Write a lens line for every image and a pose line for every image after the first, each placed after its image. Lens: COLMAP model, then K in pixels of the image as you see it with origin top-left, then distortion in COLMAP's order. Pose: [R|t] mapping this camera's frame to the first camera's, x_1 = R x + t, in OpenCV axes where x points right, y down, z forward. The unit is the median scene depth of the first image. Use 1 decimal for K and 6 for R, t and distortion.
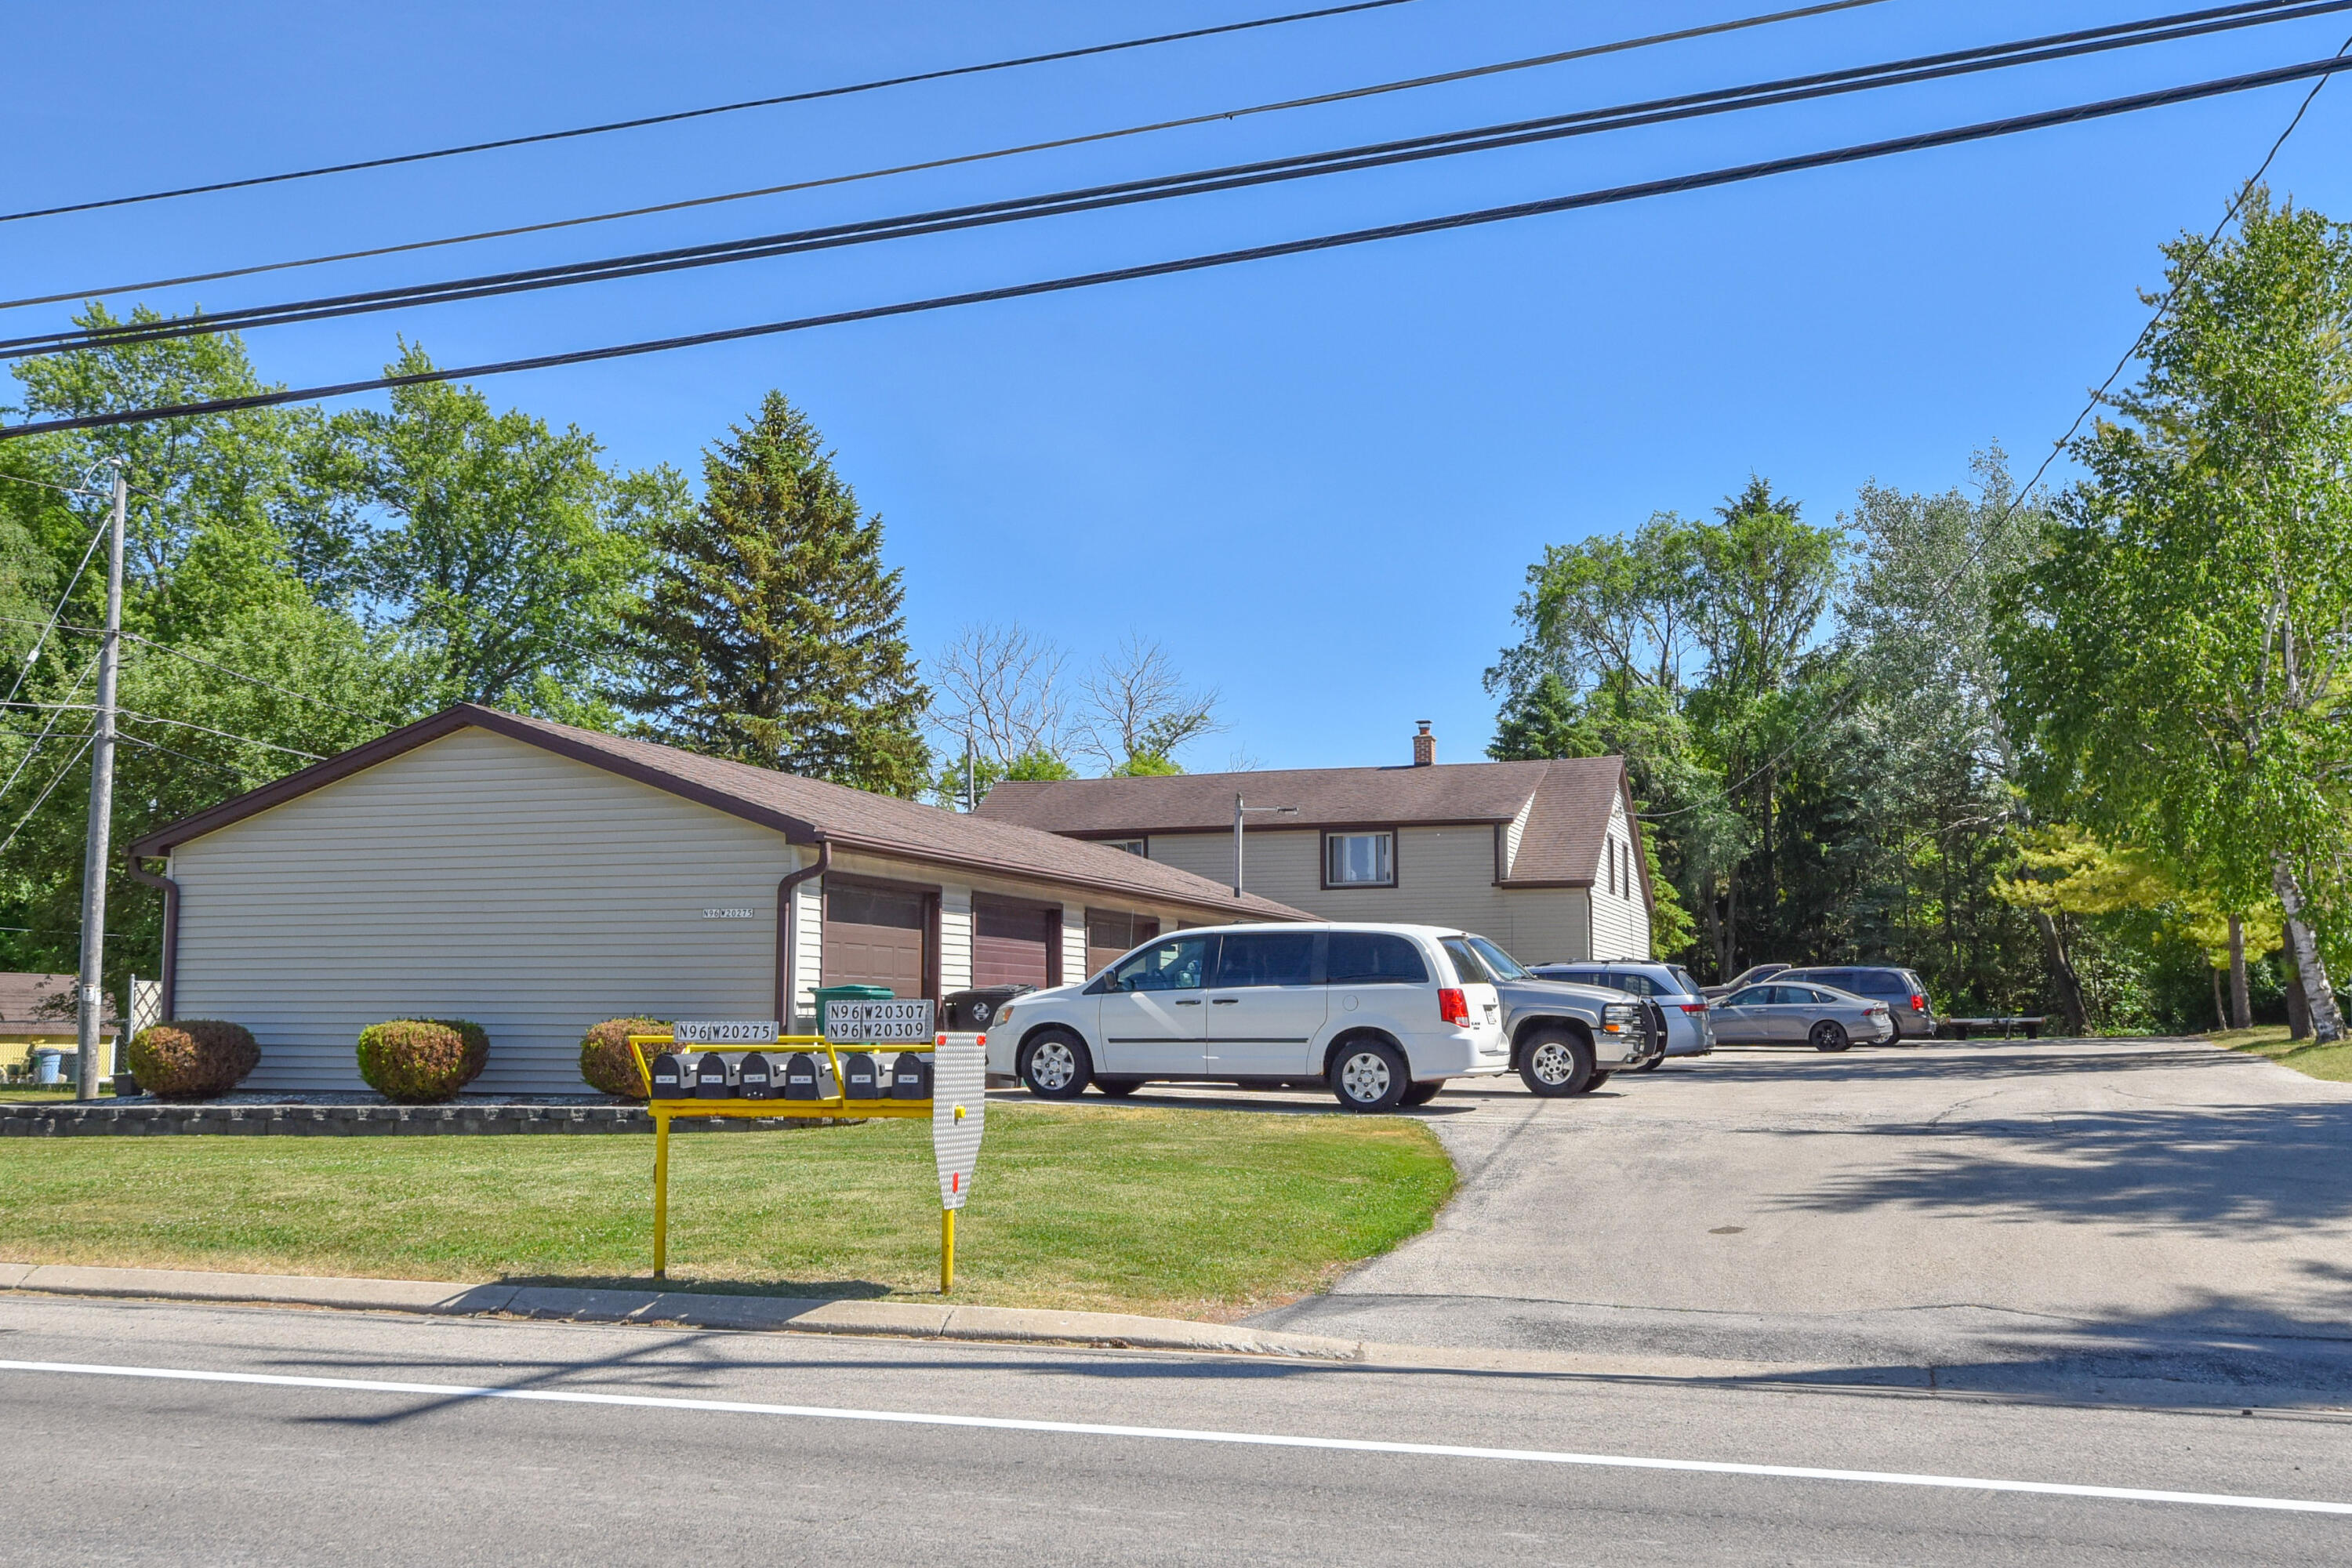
lens RADIAL K [[2300.5, 0, 1176.0], [0, 2300.5, 784.0], [0, 0, 1]] dist [-0.012448, -0.003360]
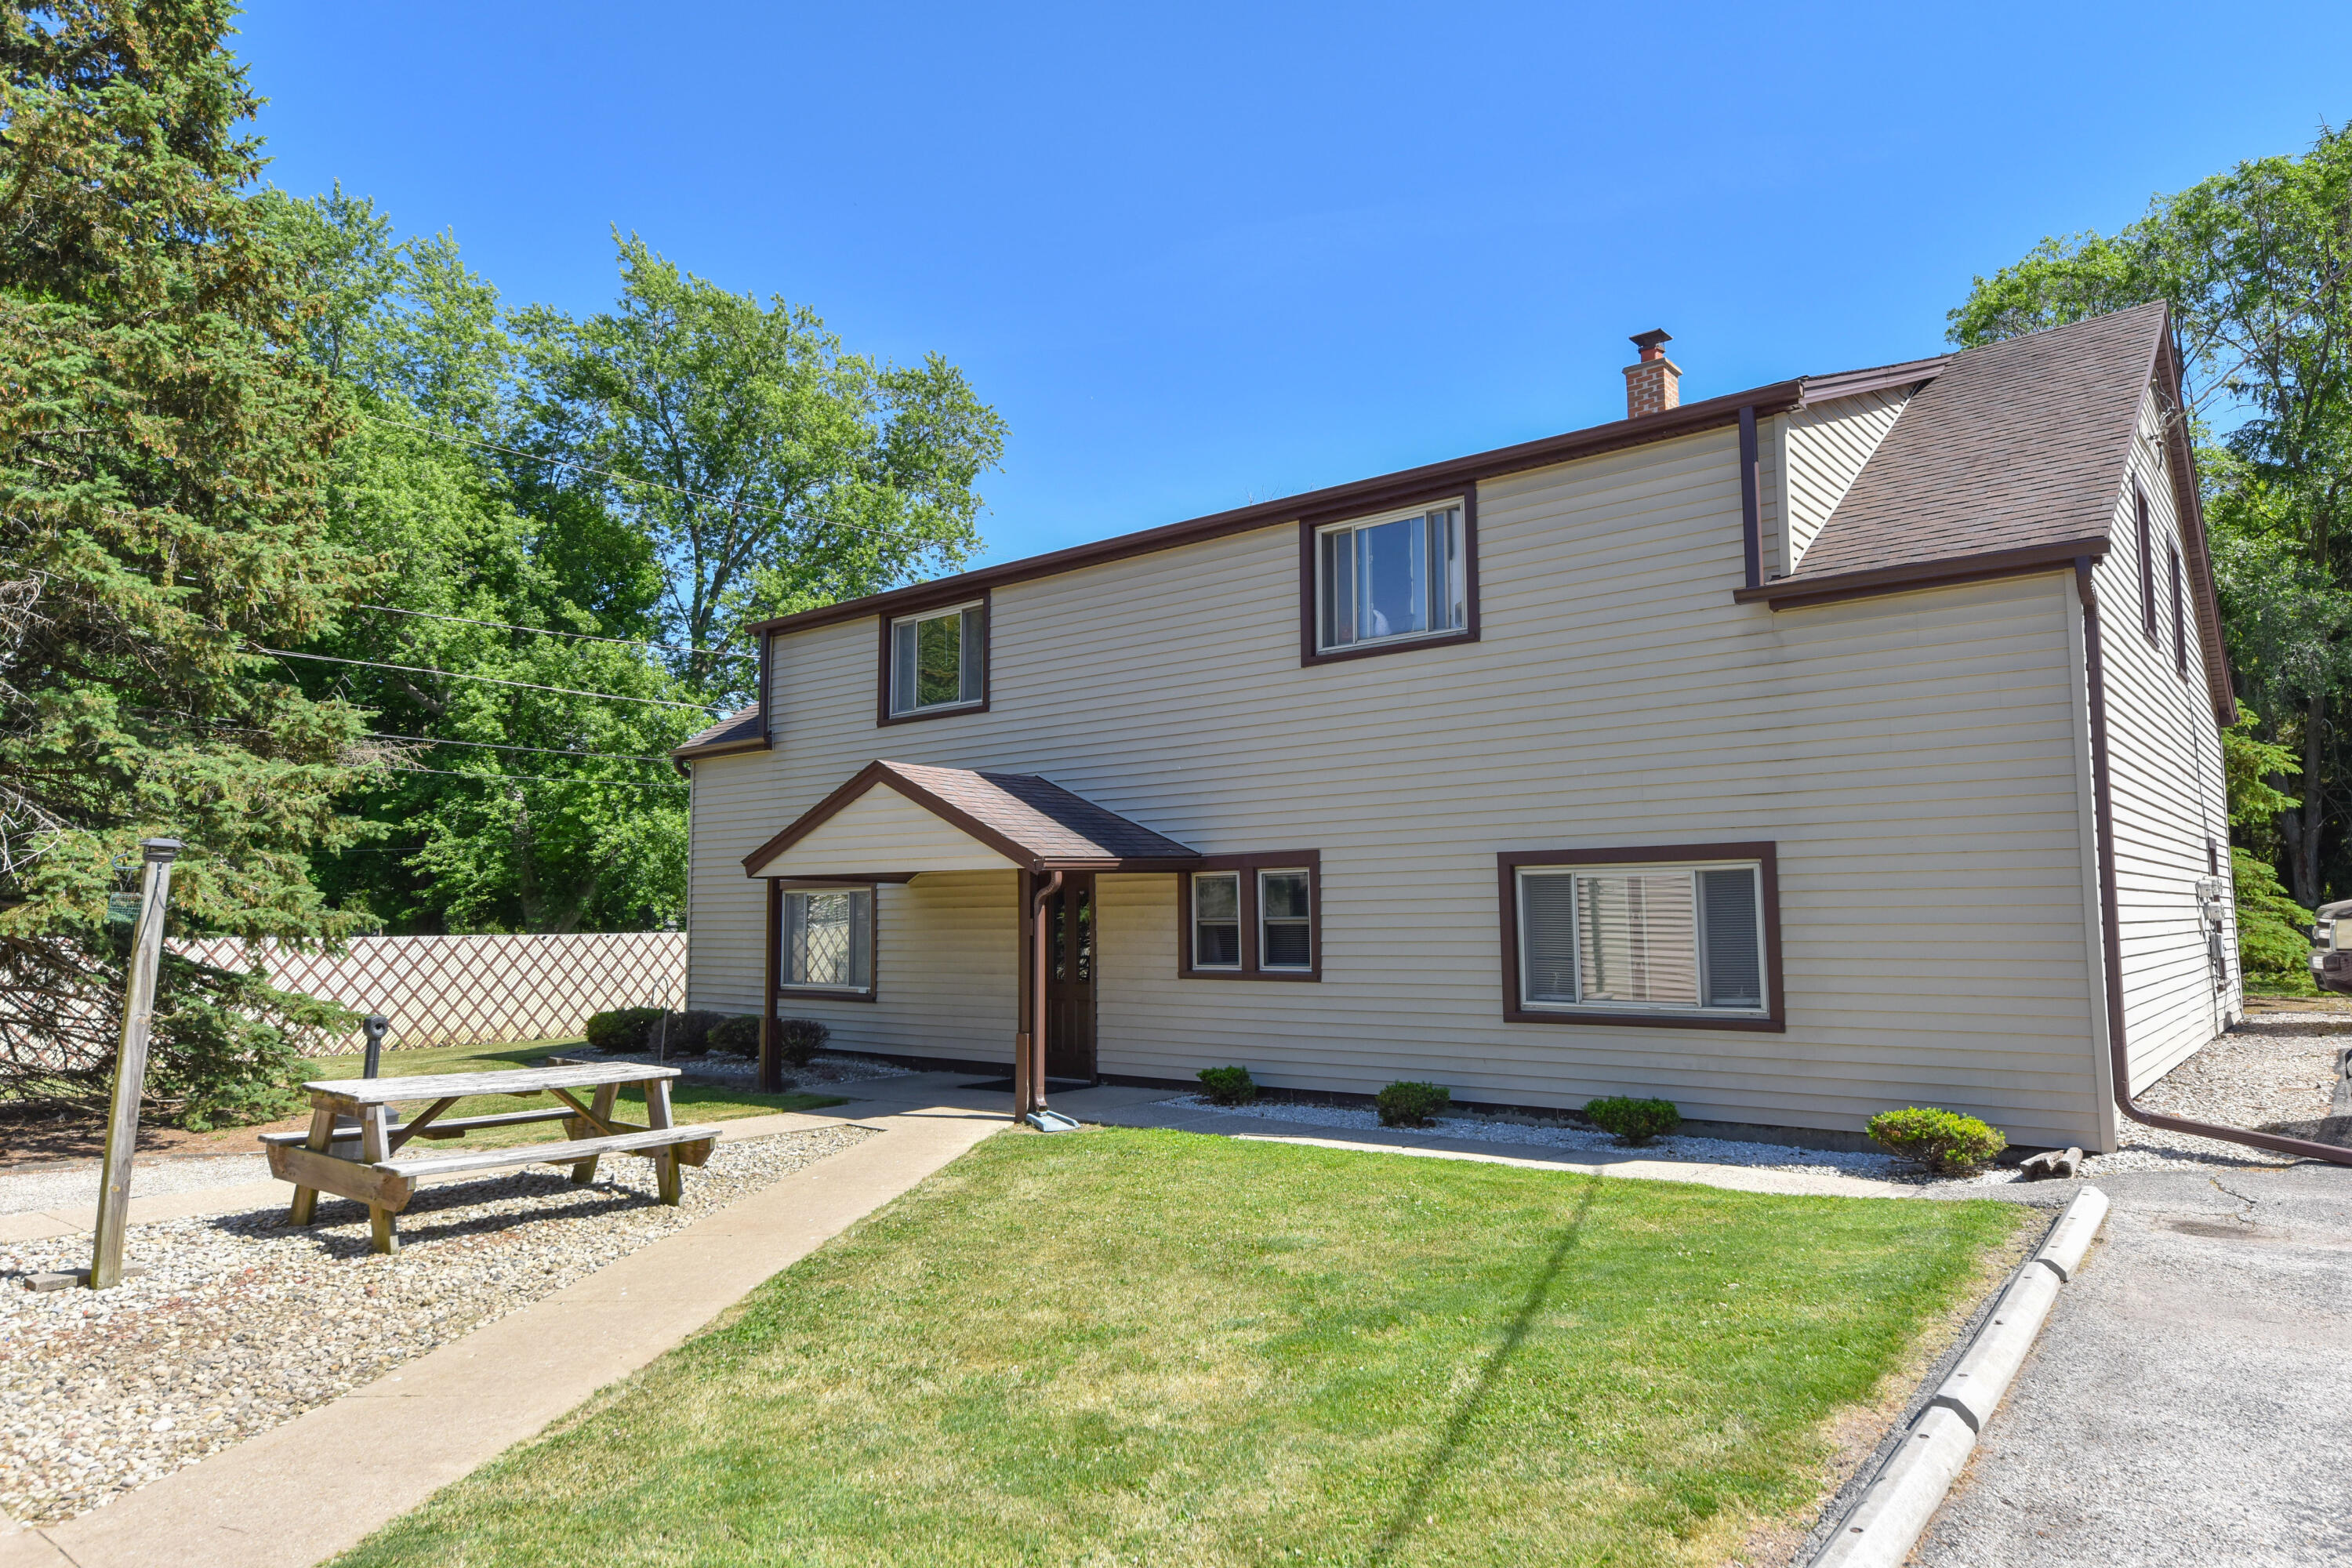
lens RADIAL K [[1468.4, 0, 1176.0], [0, 1468.4, 784.0], [0, 0, 1]] dist [0.066459, 0.000765]
pose [[0.940266, -0.038810, -0.338222, 0.133875], [0.044976, 0.998934, 0.010411, 0.065460], [0.337457, -0.025001, 0.941009, 0.778779]]
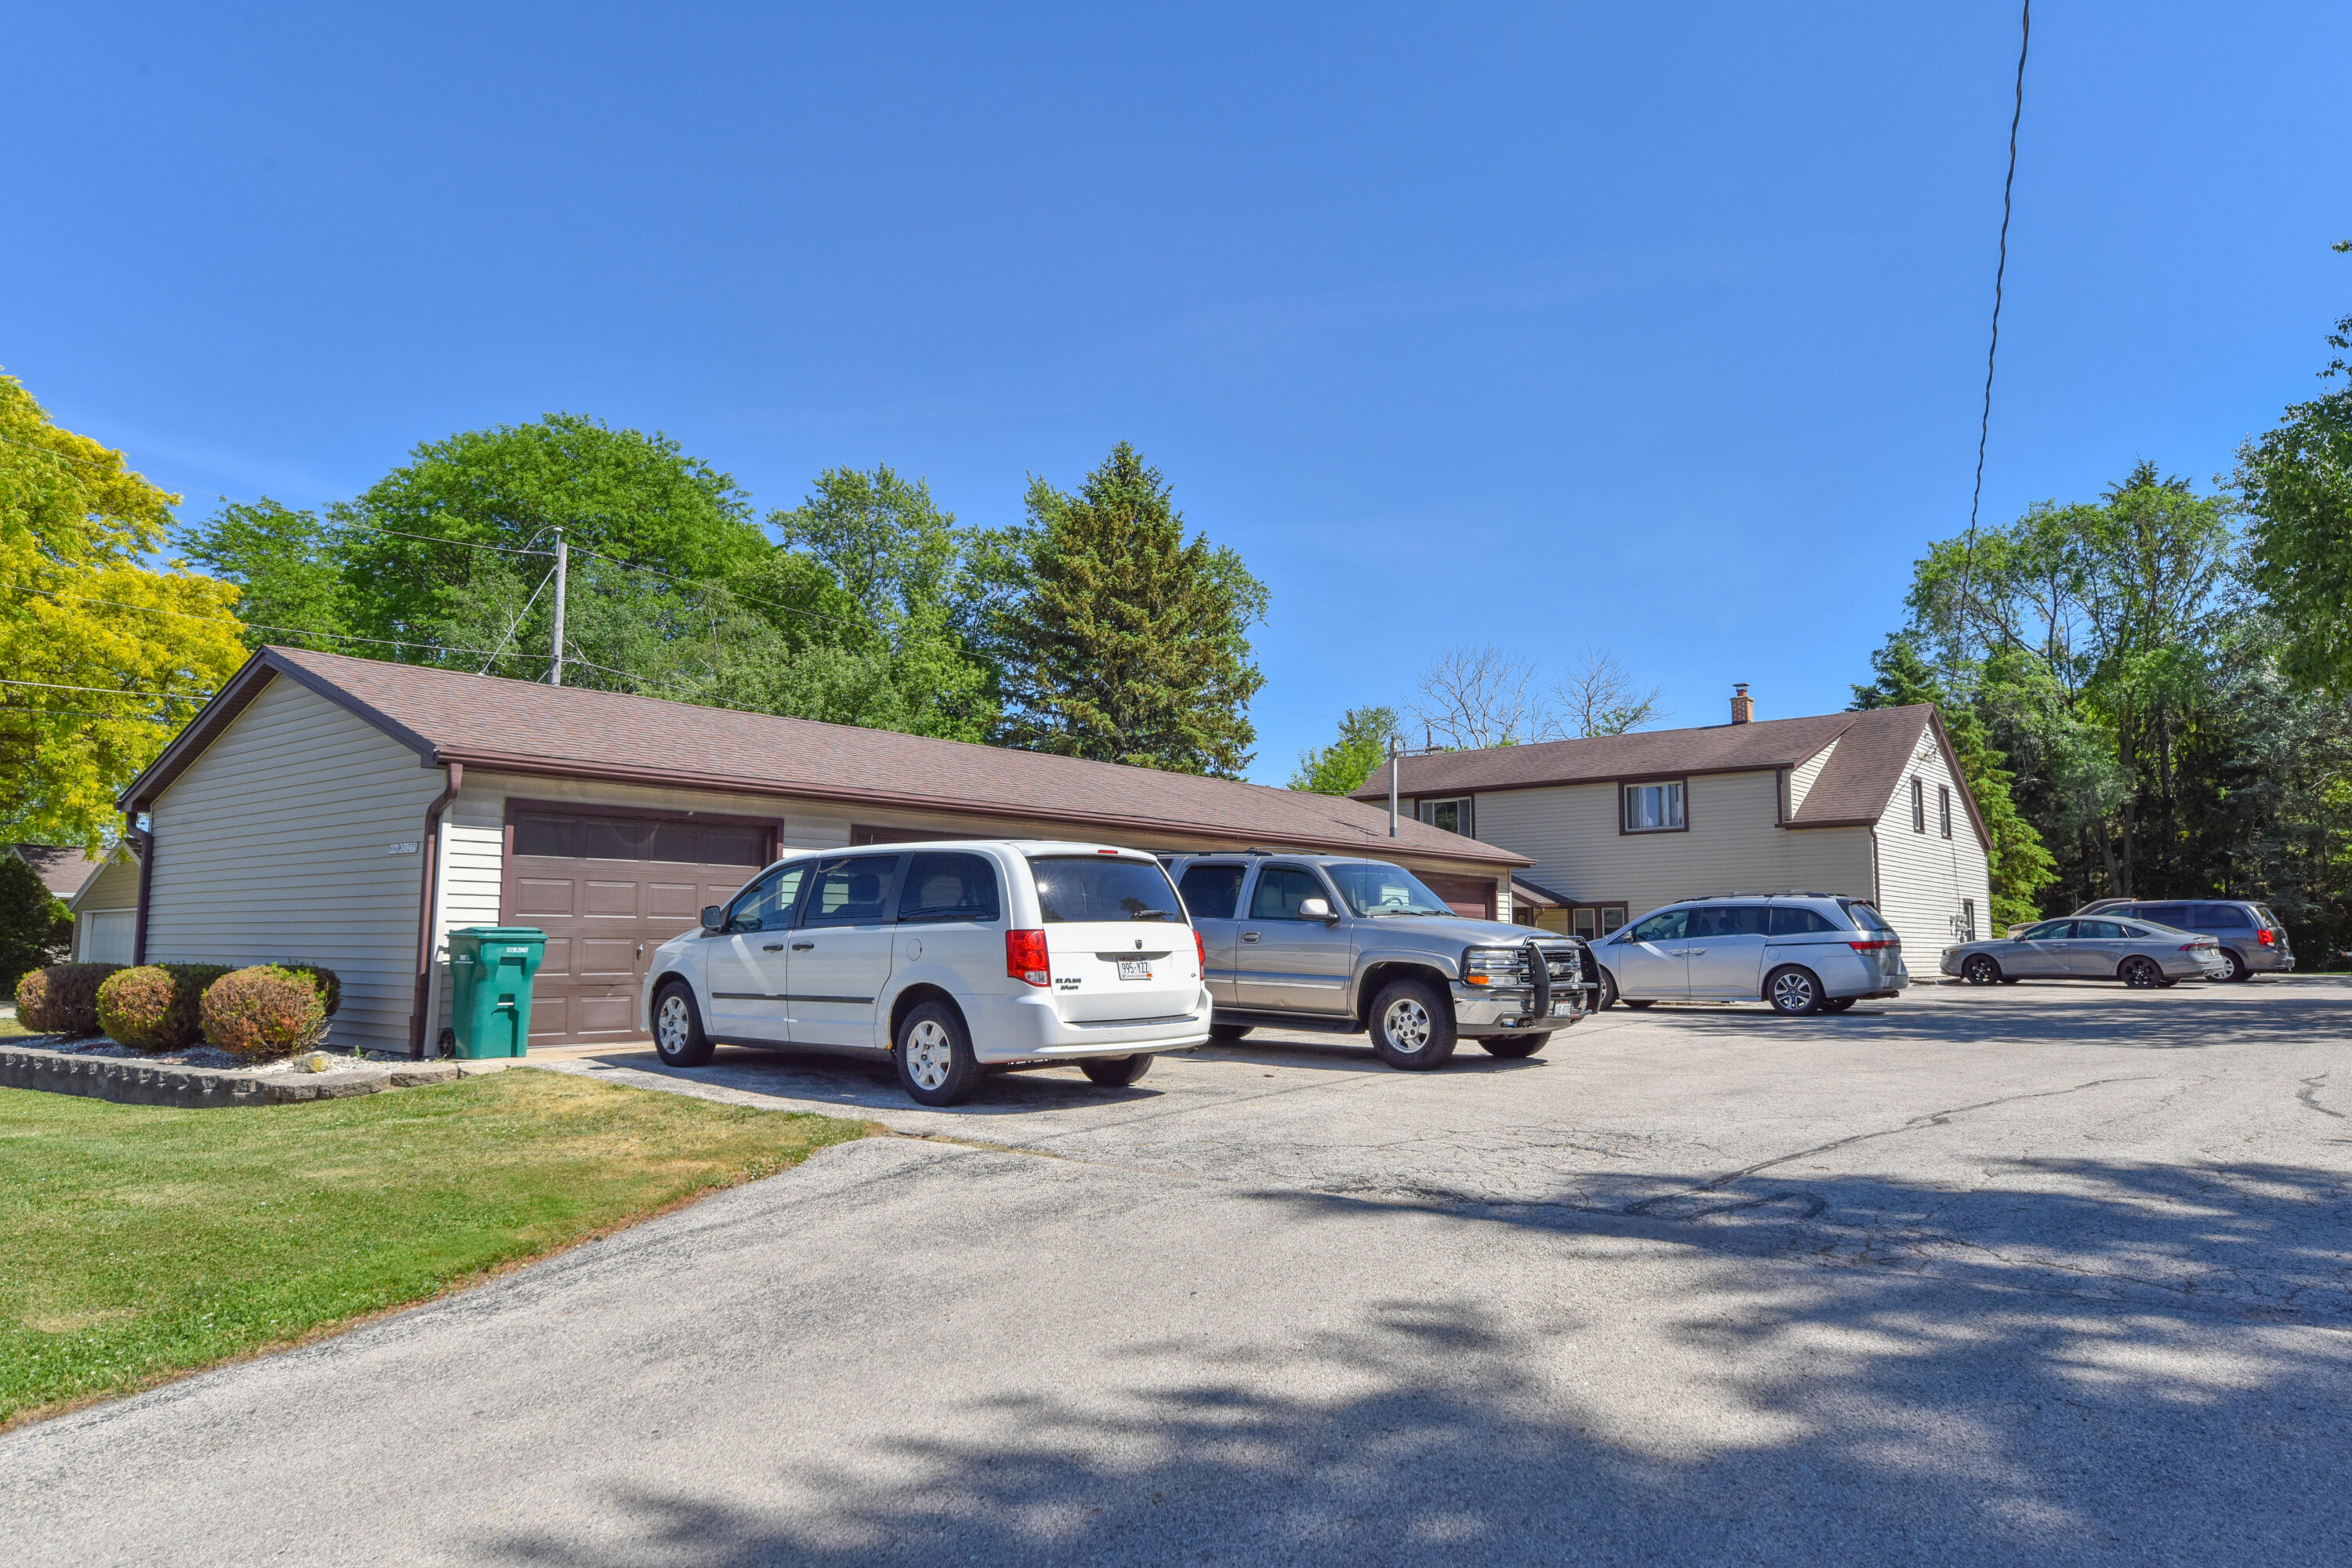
lens RADIAL K [[1497.6, 0, 1176.0], [0, 1497.6, 784.0], [0, 0, 1]] dist [0.016881, 0.003608]
pose [[0.928918, -0.037852, -0.368346, 0.137550], [0.036651, 0.999275, -0.010261, 0.021491], [0.368468, -0.003969, 0.929632, 0.250264]]
